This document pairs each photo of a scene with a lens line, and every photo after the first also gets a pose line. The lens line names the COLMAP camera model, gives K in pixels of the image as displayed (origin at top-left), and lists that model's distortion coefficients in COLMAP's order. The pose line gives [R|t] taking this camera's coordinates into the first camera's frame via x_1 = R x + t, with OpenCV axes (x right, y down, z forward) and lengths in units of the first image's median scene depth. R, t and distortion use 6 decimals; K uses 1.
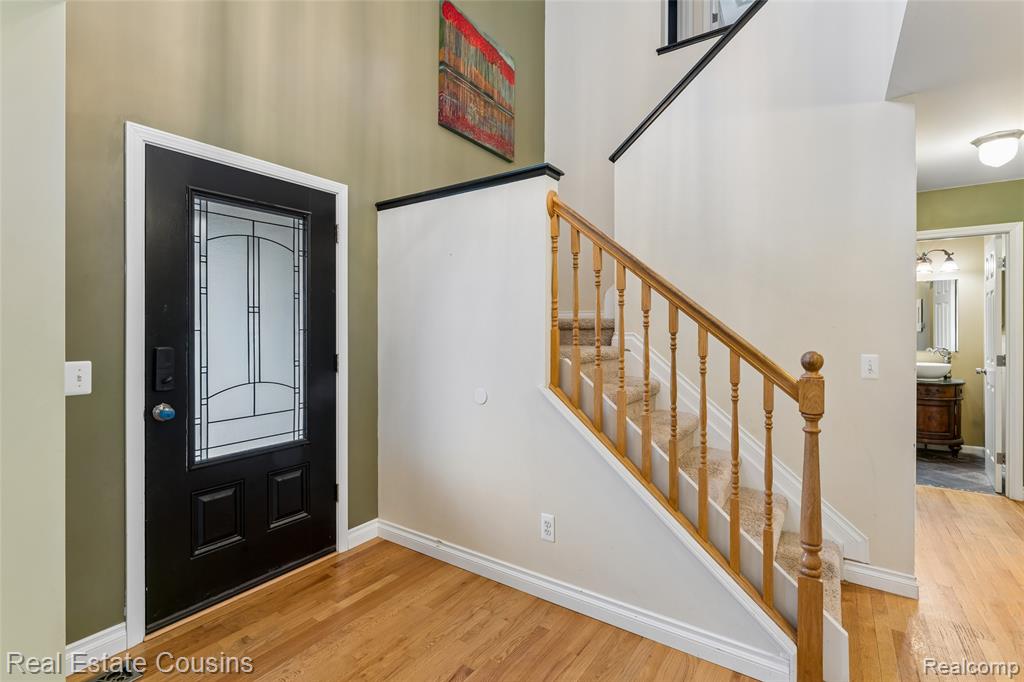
lens RADIAL K [[466.6, 0, 507.7], [0, 466.6, 333.7], [0, 0, 1]] dist [-0.001286, -0.000456]
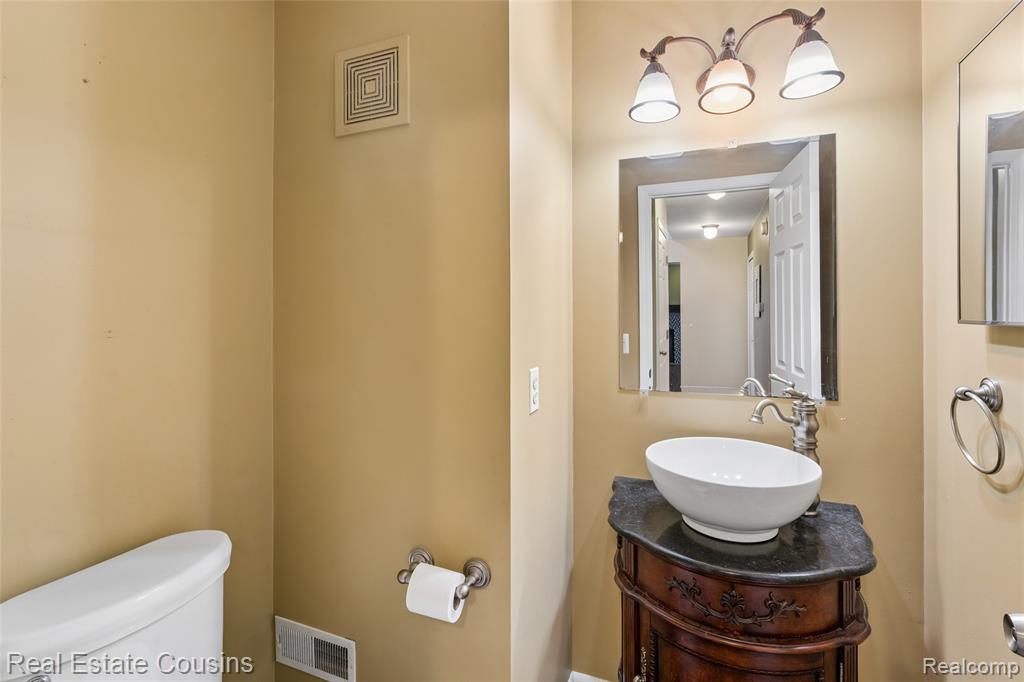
lens RADIAL K [[466.6, 0, 515.1], [0, 466.6, 337.0], [0, 0, 1]] dist [-0.001286, -0.000456]
pose [[0.977635, -0.004793, 0.210252, 0.740759], [0.004710, 0.999989, 0.000895, 0.001882], [-0.210254, 0.000115, 0.977647, 0.789400]]
